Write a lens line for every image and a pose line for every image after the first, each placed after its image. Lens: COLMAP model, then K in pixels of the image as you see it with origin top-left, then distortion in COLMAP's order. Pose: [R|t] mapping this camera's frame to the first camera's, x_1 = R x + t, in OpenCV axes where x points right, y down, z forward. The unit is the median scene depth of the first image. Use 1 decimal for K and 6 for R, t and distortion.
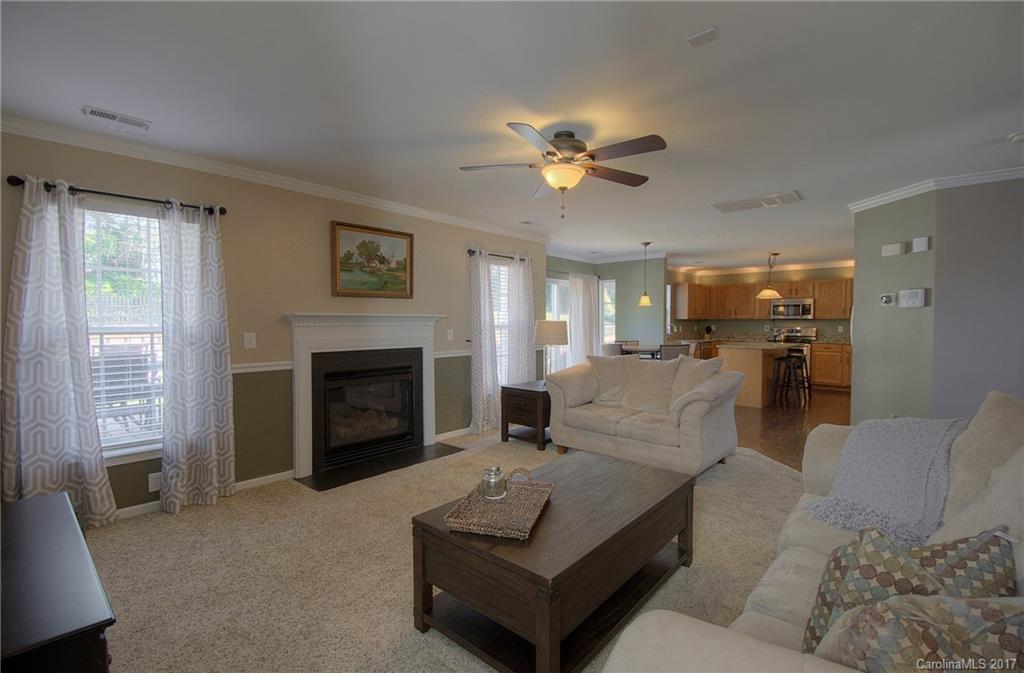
lens RADIAL K [[469.3, 0, 515.5], [0, 469.3, 330.8], [0, 0, 1]] dist [0.010550, -0.000076]
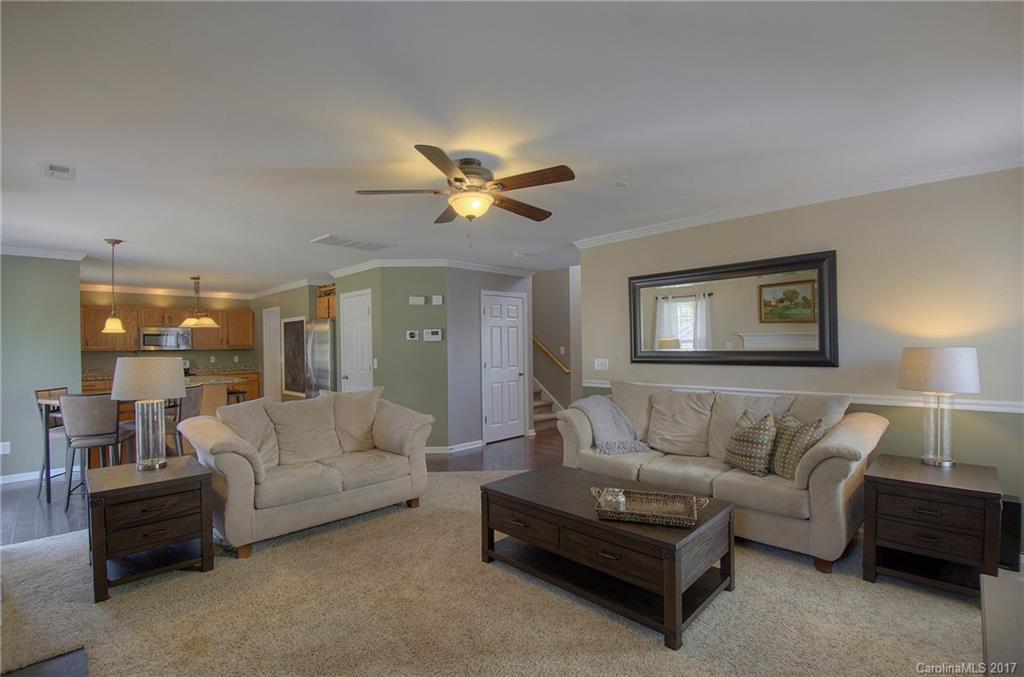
lens RADIAL K [[468.6, 0, 527.7], [0, 468.6, 344.5], [0, 0, 1]] dist [-0.000755, -0.000394]
pose [[0.056090, 0.000174, 0.998426, -0.235579], [0.033372, 0.999441, -0.002049, -0.010019], [-0.997868, 0.033435, 0.056052, 0.239743]]
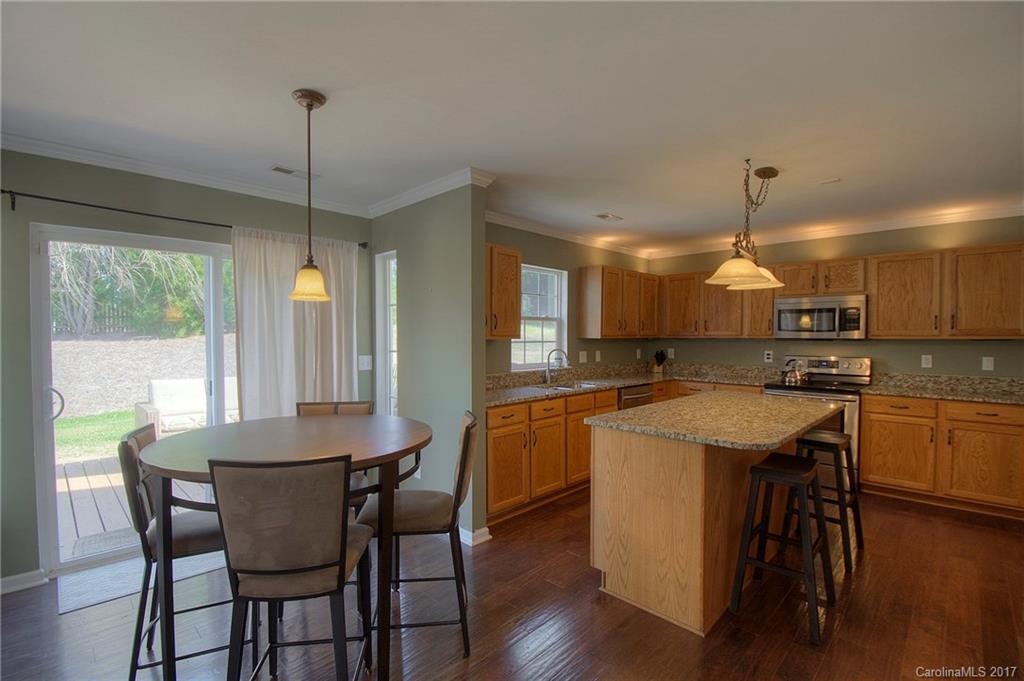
lens RADIAL K [[469.4, 0, 507.6], [0, 469.4, 338.8], [0, 0, 1]] dist [0.009592, -0.020850]
pose [[0.997436, 0.002890, -0.071510, 0.277628], [-0.003752, 0.999922, -0.011918, -0.016799], [0.071470, 0.012156, 0.997369, 0.455039]]
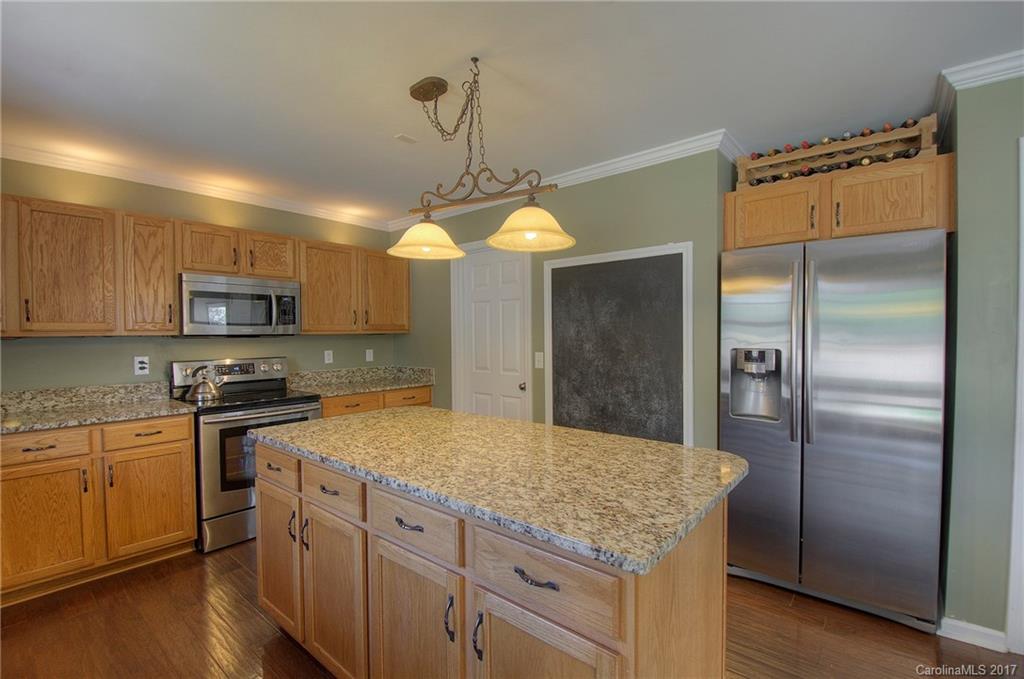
lens RADIAL K [[451.7, 0, 517.9], [0, 451.7, 343.7], [0, 0, 1]] dist [0.002269, -0.000152]
pose [[-0.022762, -0.023256, 0.999470, 0.221347], [0.027389, 0.999340, 0.023877, -0.019384], [-0.999366, 0.027918, -0.022110, 0.725515]]
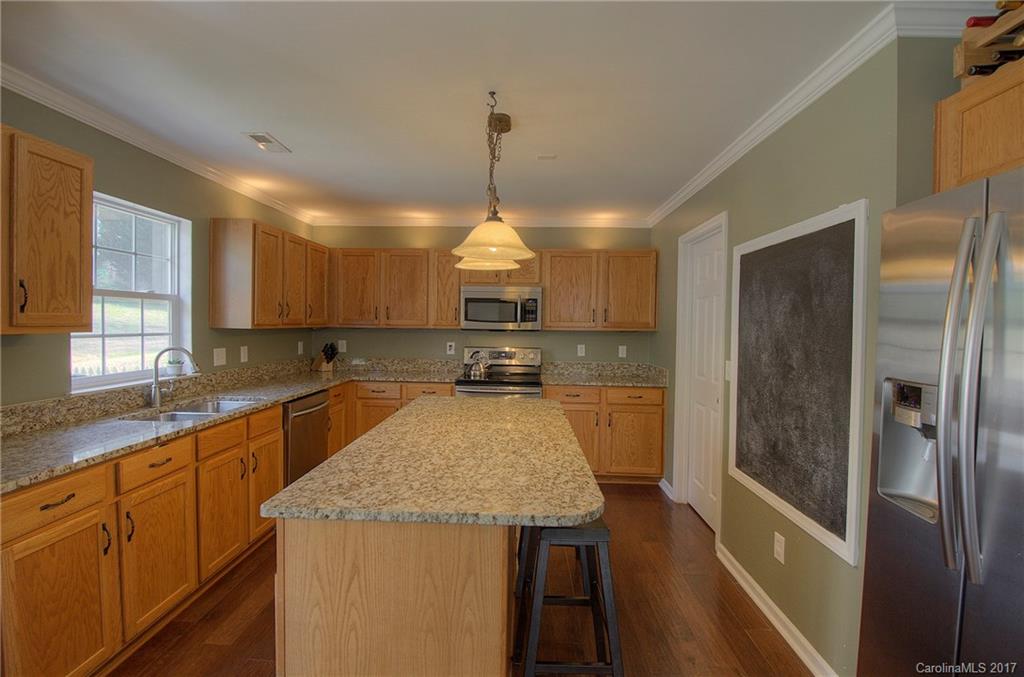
lens RADIAL K [[469.4, 0, 507.6], [0, 469.4, 336.8], [0, 0, 1]] dist [0.009592, -0.020850]
pose [[0.783163, -0.006329, 0.621784, 0.275729], [-0.002149, 0.999915, 0.012884, -0.022100], [-0.621812, -0.011426, 0.783083, 0.573621]]
